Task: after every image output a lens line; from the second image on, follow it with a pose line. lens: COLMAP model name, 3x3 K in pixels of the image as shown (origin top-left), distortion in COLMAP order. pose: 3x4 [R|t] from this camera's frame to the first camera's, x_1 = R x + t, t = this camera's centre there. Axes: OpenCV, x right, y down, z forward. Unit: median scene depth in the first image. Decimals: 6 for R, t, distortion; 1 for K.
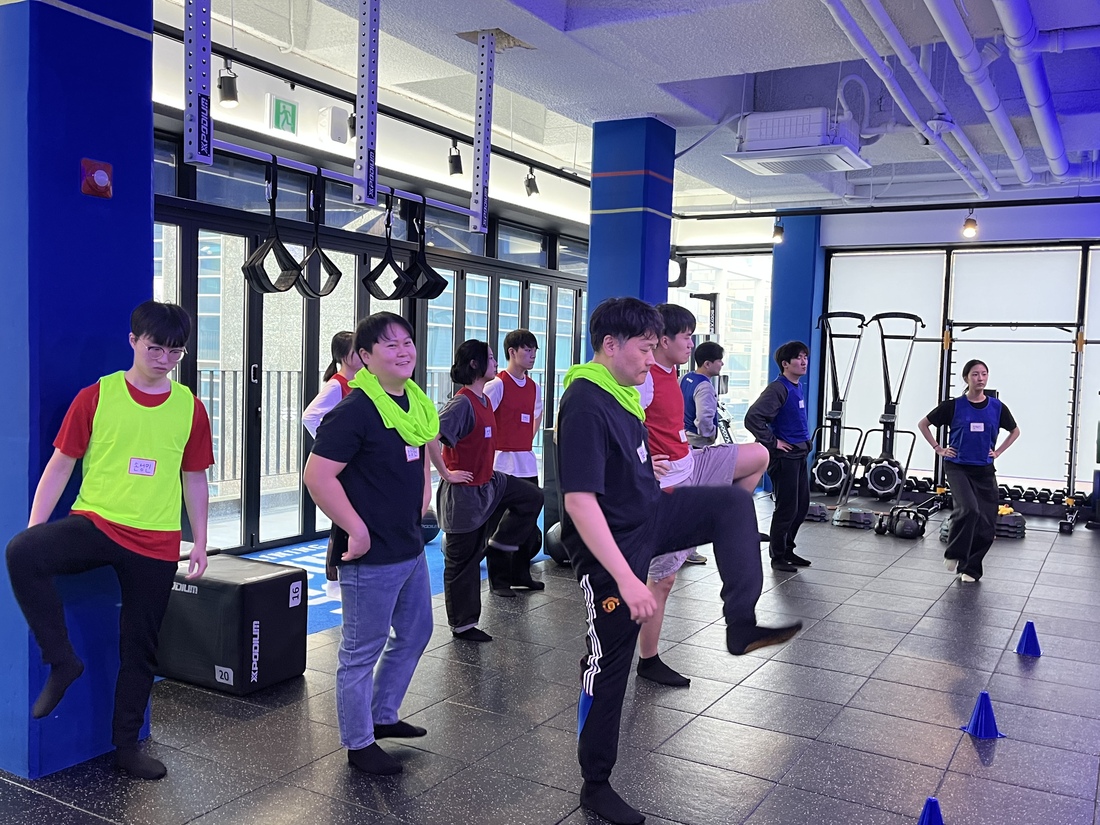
lens RADIAL K [[999.5, 0, 547.1], [0, 999.5, 413.7], [0, 0, 1]] dist [0.024318, 0.000000]
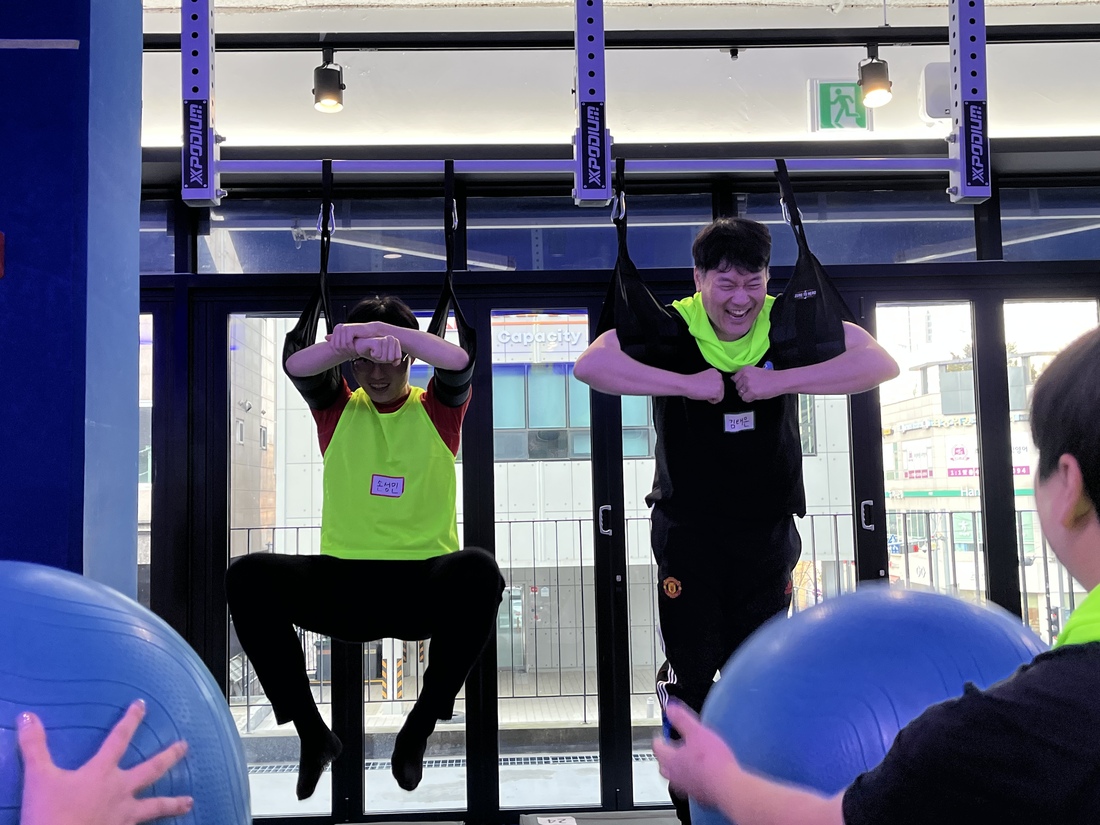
lens RADIAL K [[1208.8, 0, 550.2], [0, 1208.8, 409.5], [0, 0, 1]] dist [0.084809, 0.000000]
pose [[0.551822, -0.099207, -0.828040, 0.355524], [0.000275, 0.992921, -0.118778, -0.022970], [0.833962, 0.065317, 0.547943, 0.620284]]
